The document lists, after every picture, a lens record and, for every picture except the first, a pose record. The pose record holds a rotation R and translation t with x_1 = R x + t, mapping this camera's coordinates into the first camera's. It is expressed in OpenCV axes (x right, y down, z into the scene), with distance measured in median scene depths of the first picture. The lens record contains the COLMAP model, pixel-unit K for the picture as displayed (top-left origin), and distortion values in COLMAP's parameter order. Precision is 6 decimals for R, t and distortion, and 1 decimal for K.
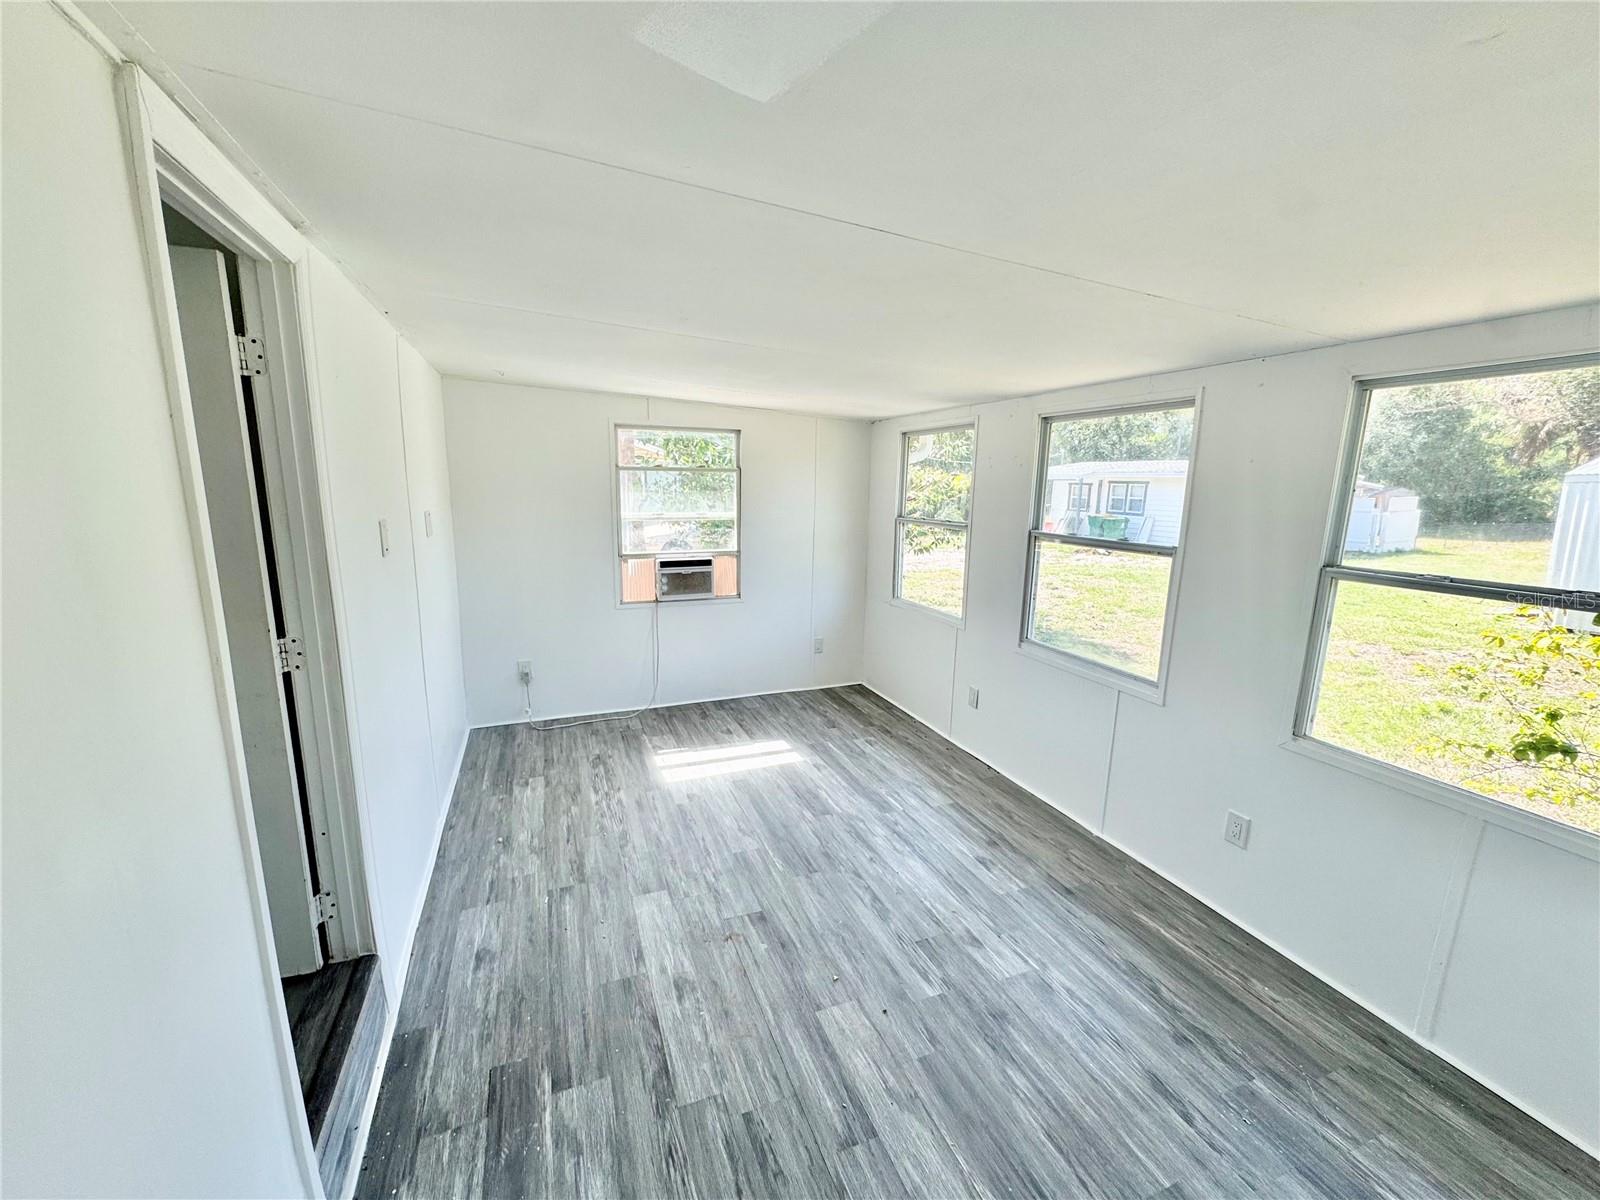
lens RADIAL K [[641.4, 0, 795.6], [0, 641.4, 601.3], [0, 0, 1]] dist [-0.004989, 0.001131]
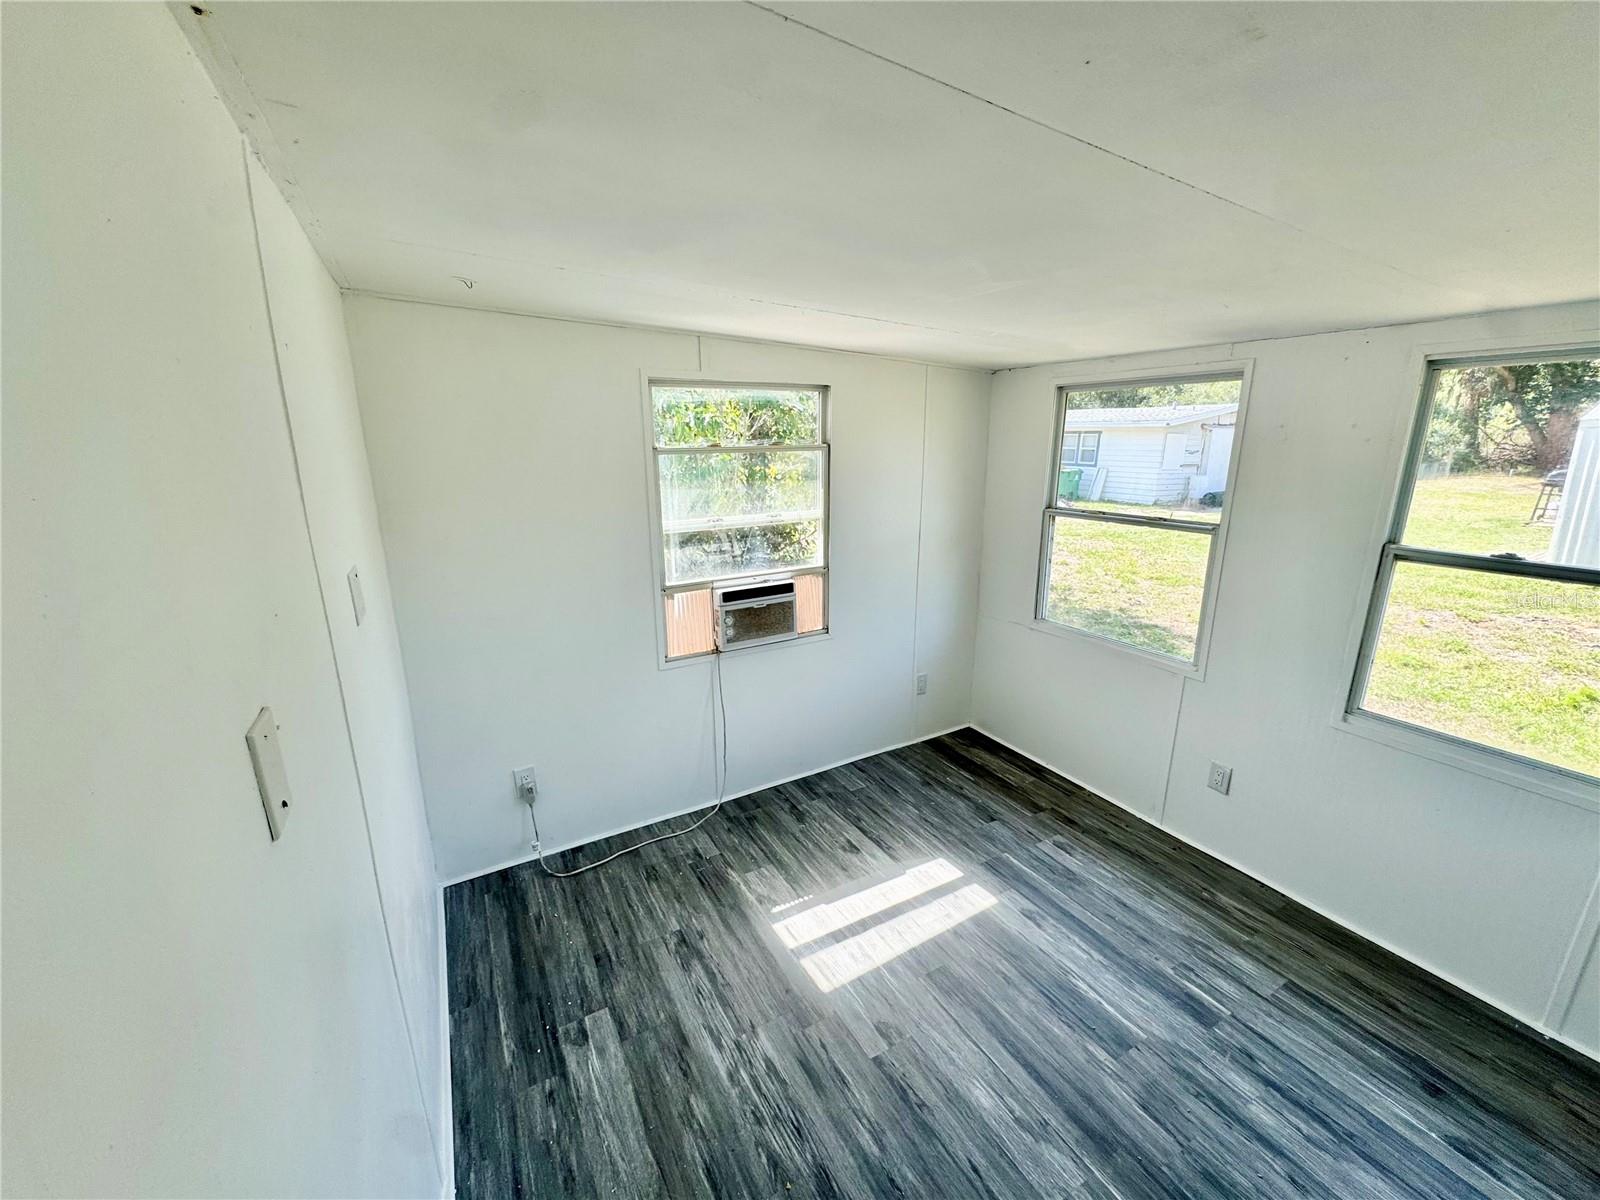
lens RADIAL K [[641.4, 0, 796.4], [0, 641.4, 601.2], [0, 0, 1]] dist [-0.004989, 0.001131]
pose [[0.990627, -0.055749, 0.124702, -0.265754], [0.046947, 0.996267, 0.072450, -0.118550], [-0.128276, -0.065917, 0.989546, 0.417132]]
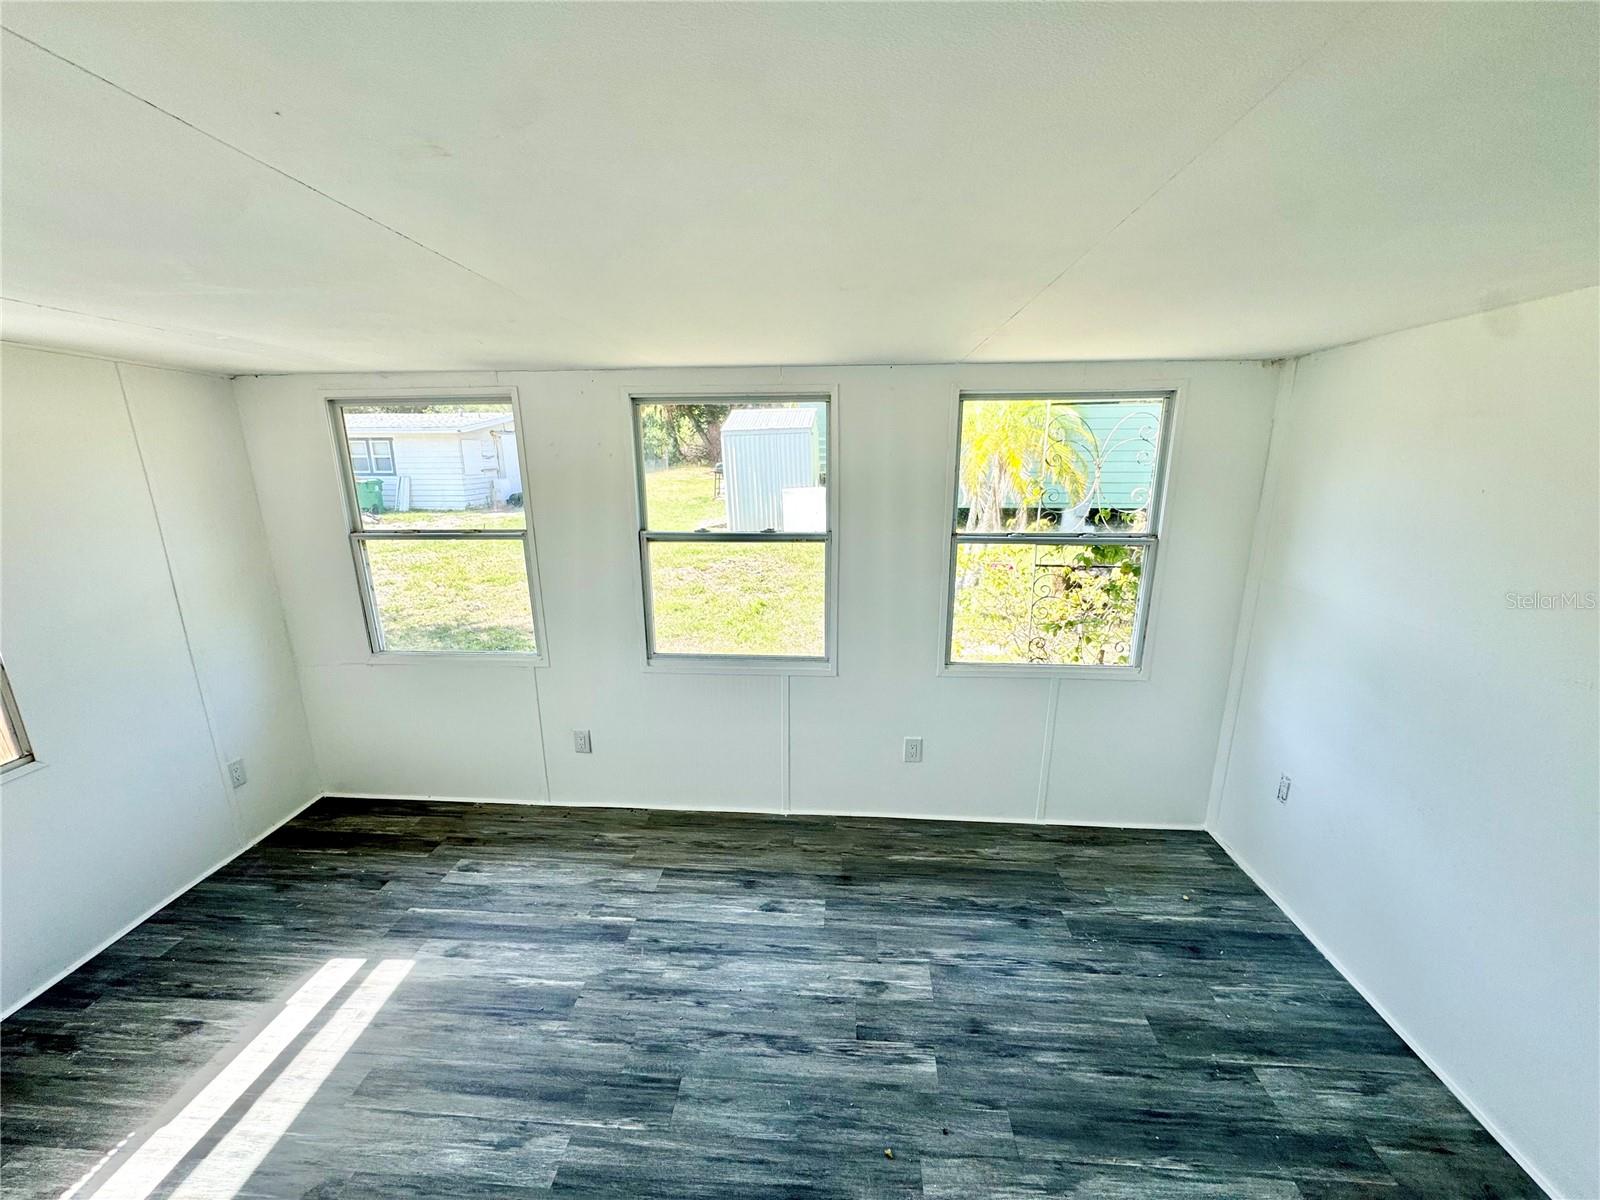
lens RADIAL K [[641.4, 0, 801.2], [0, 641.4, 600.9], [0, 0, 1]] dist [-0.004989, 0.001131]
pose [[0.434203, -0.245775, 0.866638, -0.278636], [0.180275, 0.966306, 0.183719, -0.129327], [-0.882592, 0.076461, 0.463880, 0.392148]]
